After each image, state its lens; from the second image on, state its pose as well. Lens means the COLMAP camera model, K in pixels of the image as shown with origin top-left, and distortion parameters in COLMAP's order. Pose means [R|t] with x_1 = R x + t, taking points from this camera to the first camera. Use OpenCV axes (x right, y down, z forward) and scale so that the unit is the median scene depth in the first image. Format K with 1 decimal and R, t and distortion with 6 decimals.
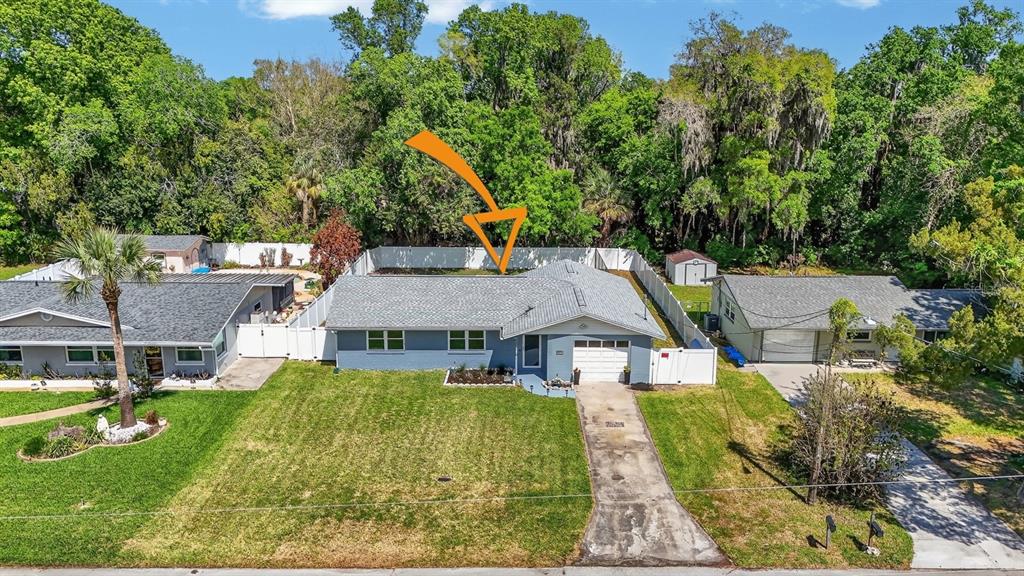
lens RADIAL K [[758.3, 0, 512.0], [0, 758.3, 288.0], [0, 0, 1]] dist [0.098157, -0.108377]
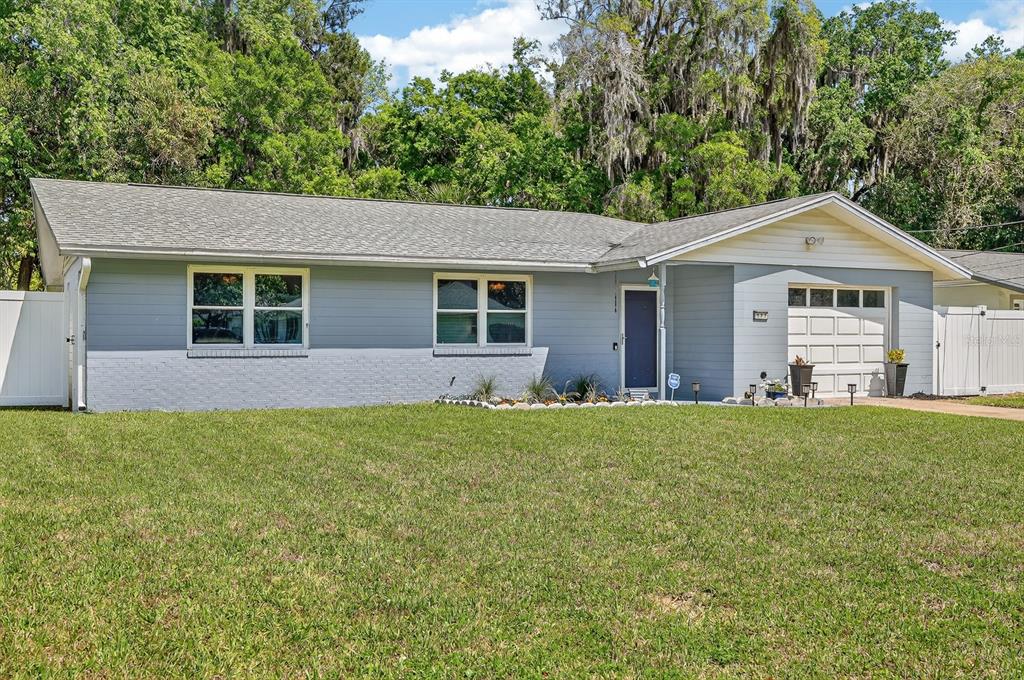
lens RADIAL K [[1015.6, 0, 507.6], [0, 1015.6, 338.8], [0, 0, 1]] dist [0.002116, -0.006330]
pose [[0.897641, -0.003040, 0.440717, -0.267378], [0.104431, 0.972965, -0.205991, 0.184782], [-0.428176, 0.230931, 0.873691, 0.613538]]
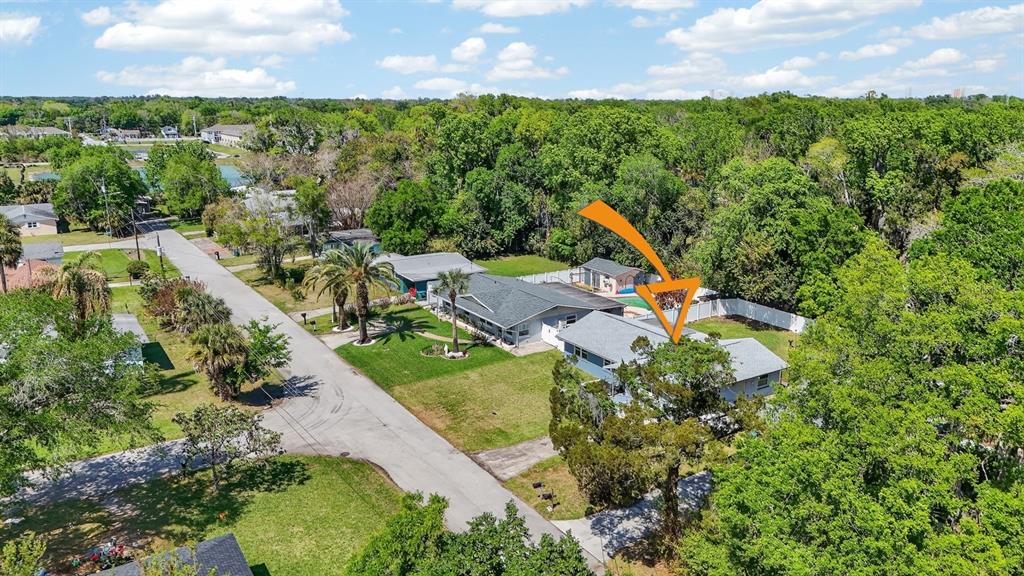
lens RADIAL K [[757.1, 0, 512.0], [0, 757.1, 288.0], [0, 0, 1]] dist [0.072434, -0.055041]
pose [[0.540318, 0.202481, -0.816736, 1.181868], [-0.195568, 0.974256, 0.112153, -0.248630], [0.818419, 0.099129, 0.566007, -0.130512]]
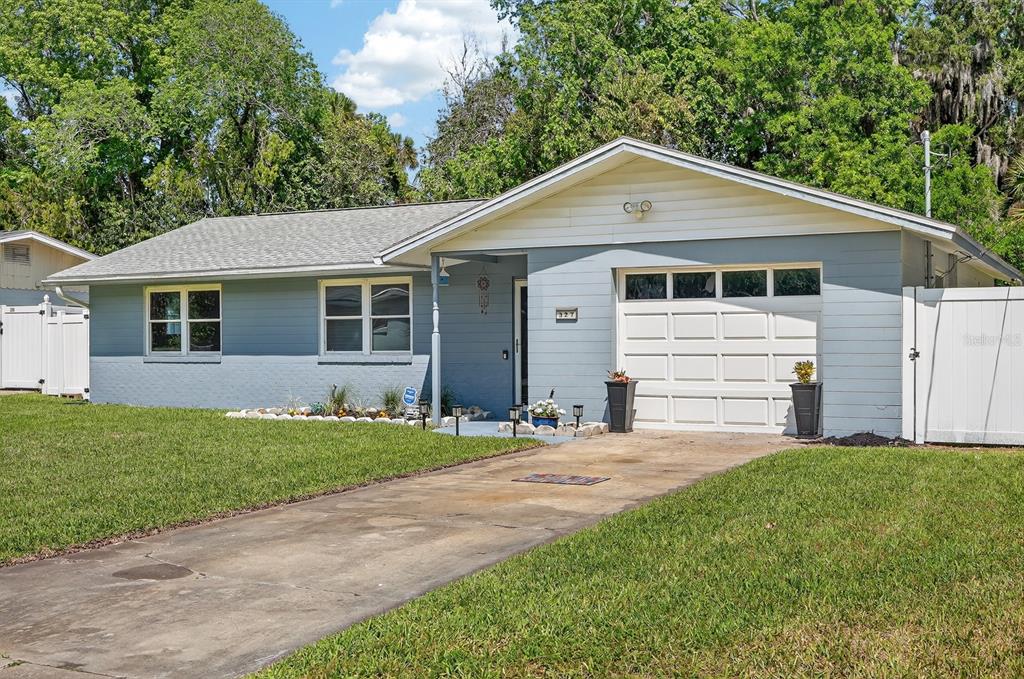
lens RADIAL K [[1160.9, 0, 506.6], [0, 1160.9, 339.2], [0, 0, 1]] dist [0.000686, -0.016124]
pose [[0.885960, -0.009299, -0.463669, 0.240892], [-0.099605, 0.972652, -0.209828, 0.185072], [0.452939, 0.232083, 0.860804, 0.615790]]
